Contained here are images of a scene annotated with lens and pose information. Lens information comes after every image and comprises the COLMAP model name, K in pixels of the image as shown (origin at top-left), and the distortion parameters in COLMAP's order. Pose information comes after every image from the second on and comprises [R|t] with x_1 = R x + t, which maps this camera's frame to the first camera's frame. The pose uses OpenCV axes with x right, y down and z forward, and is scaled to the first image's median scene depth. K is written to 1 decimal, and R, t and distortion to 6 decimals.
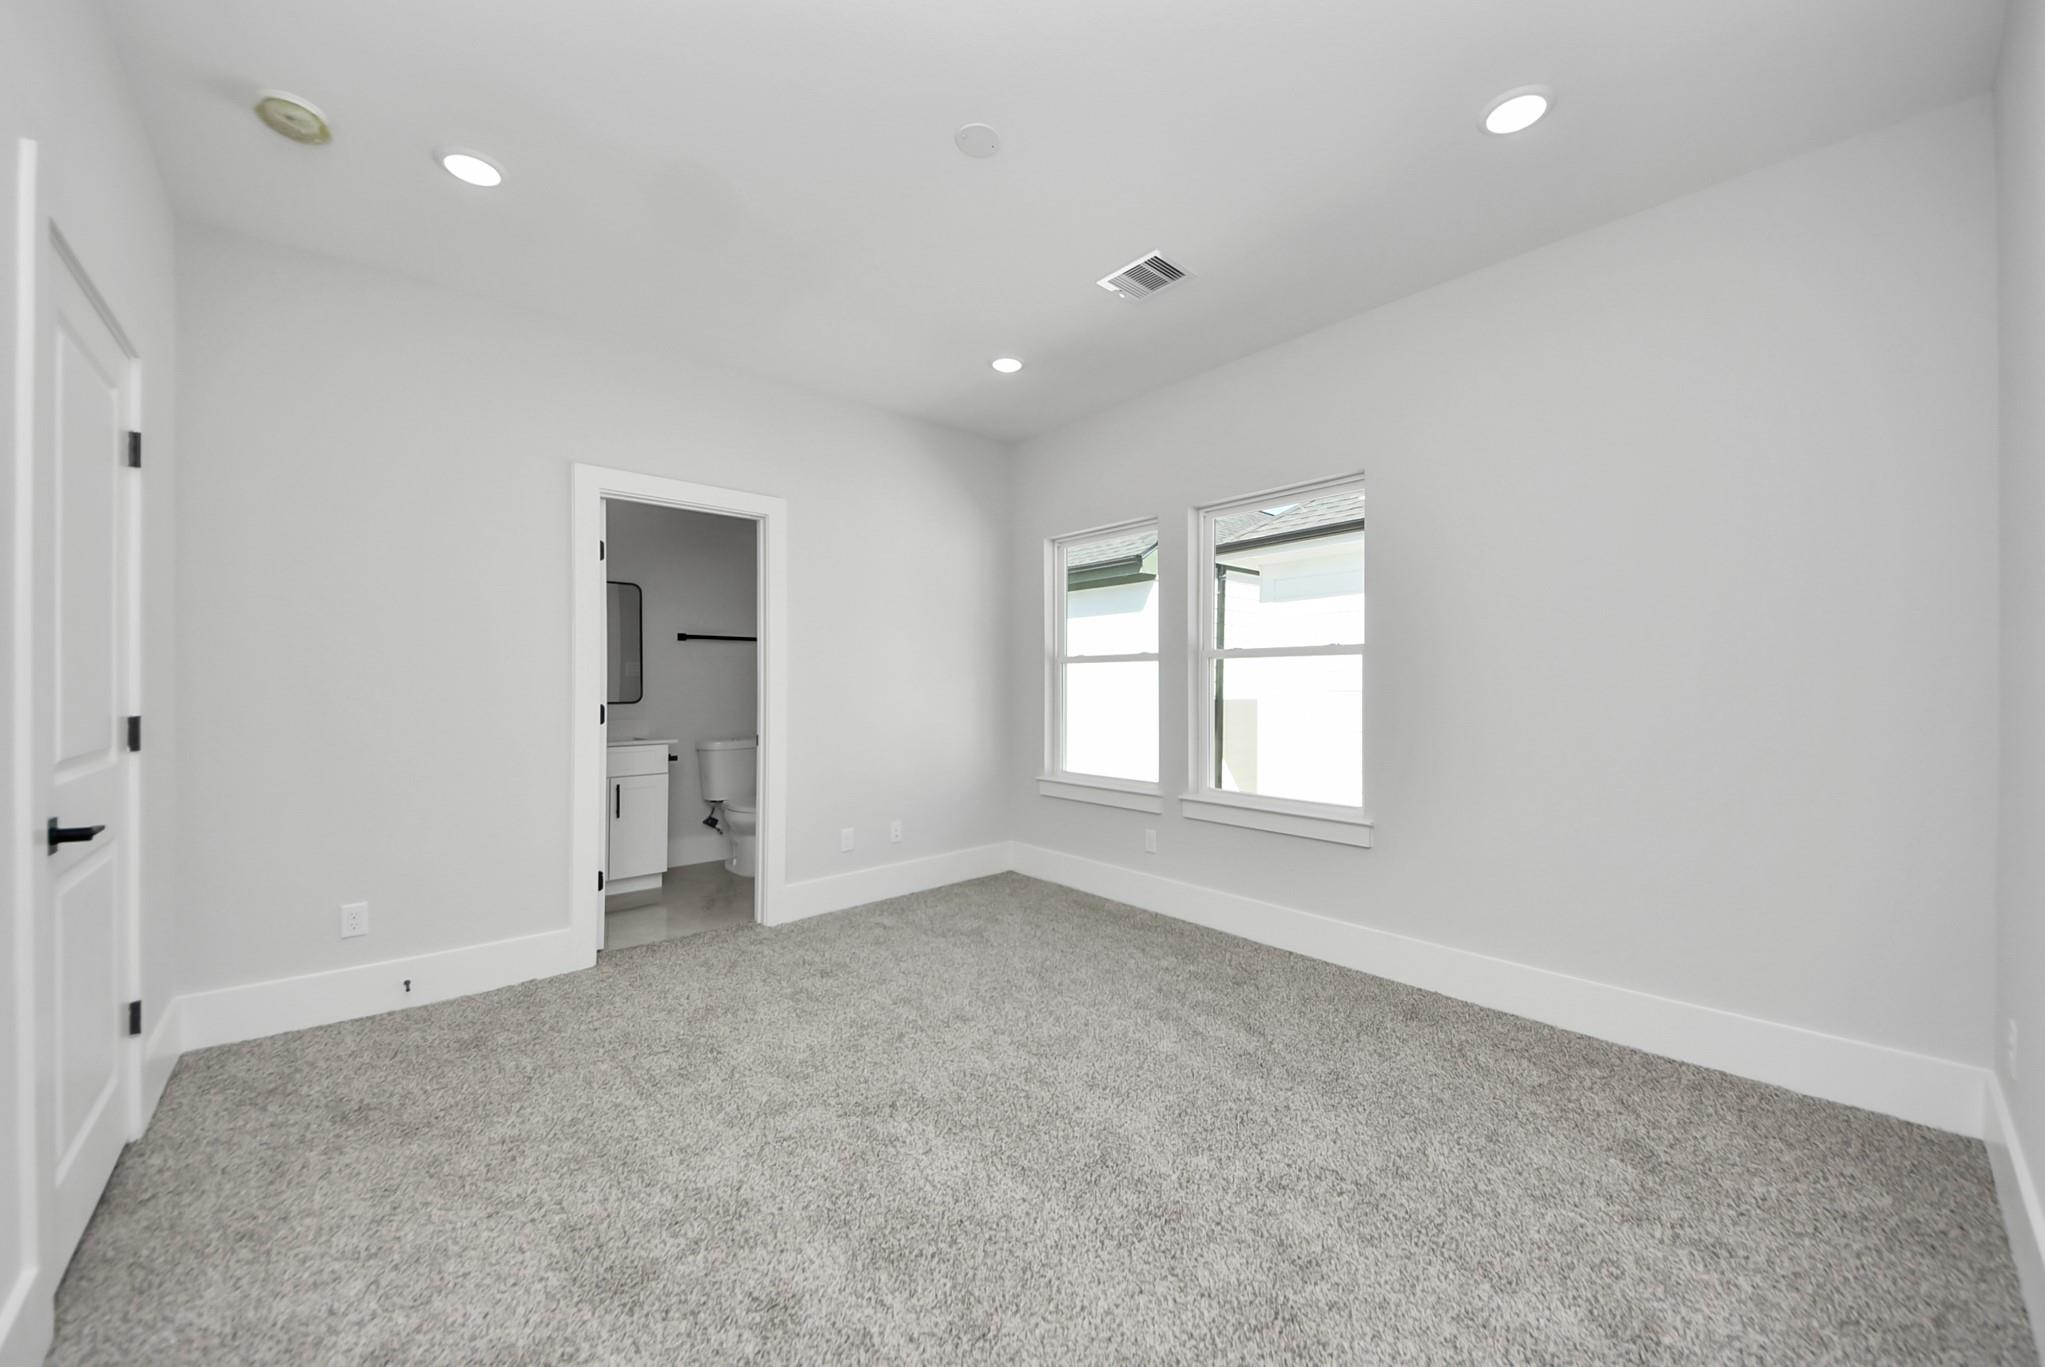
lens RADIAL K [[763.8, 0, 1026.4], [0, 763.8, 681.1], [0, 0, 1]] dist [0.021848, -0.016006]
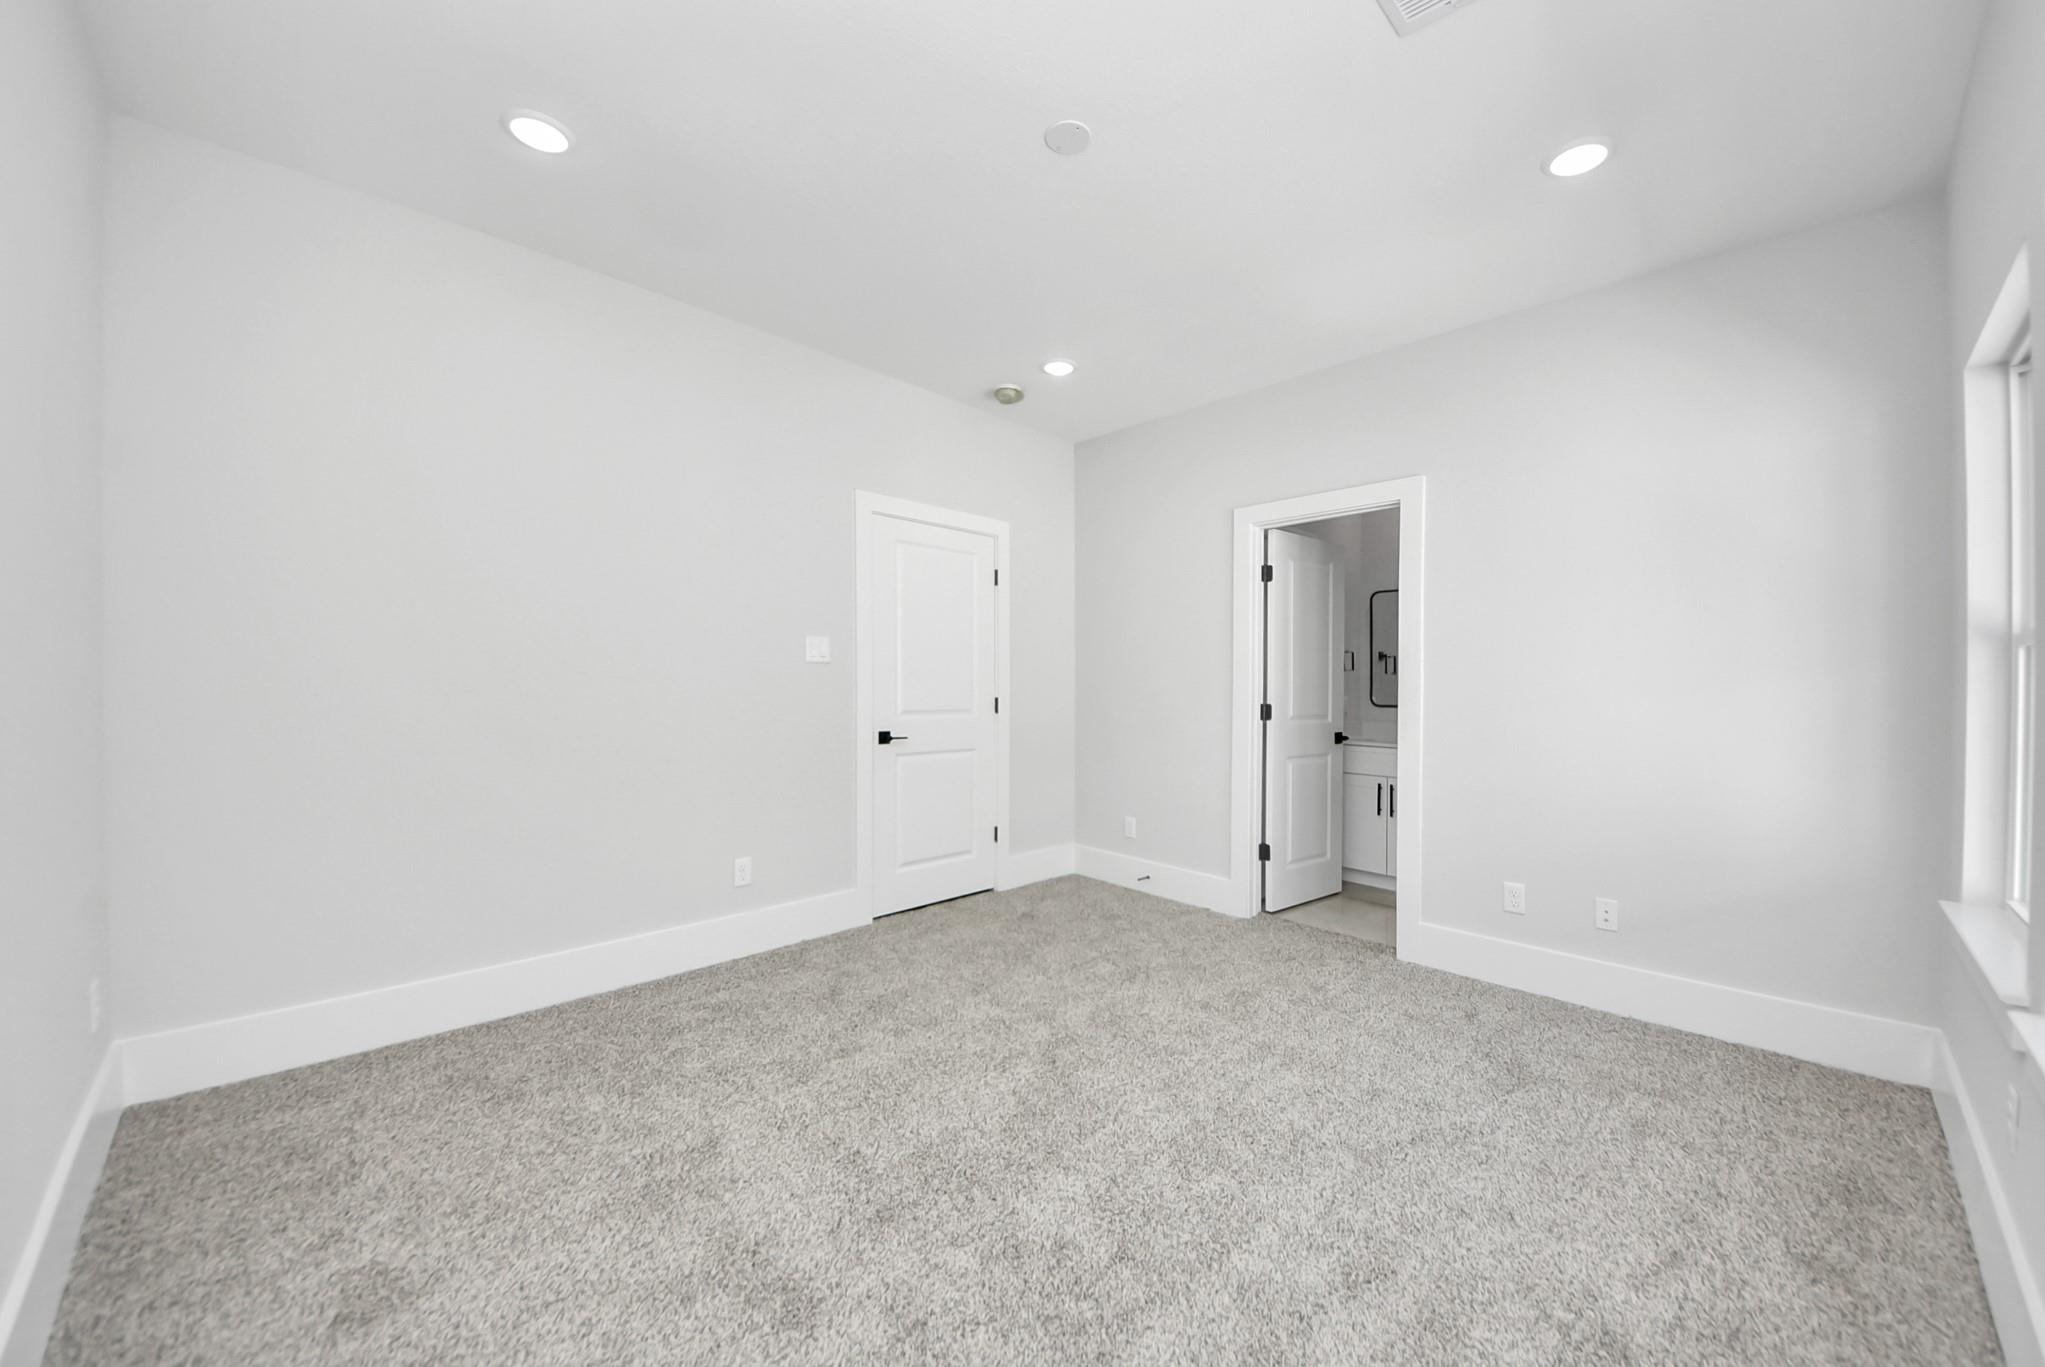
lens RADIAL K [[763.8, 0, 1026.4], [0, 763.8, 681.1], [0, 0, 1]] dist [0.021848, -0.016006]
pose [[0.028640, -0.000156, -0.999590, 0.641467], [-0.011752, 0.999931, -0.000493, 0.002379], [0.999521, 0.011762, 0.028636, 0.632278]]
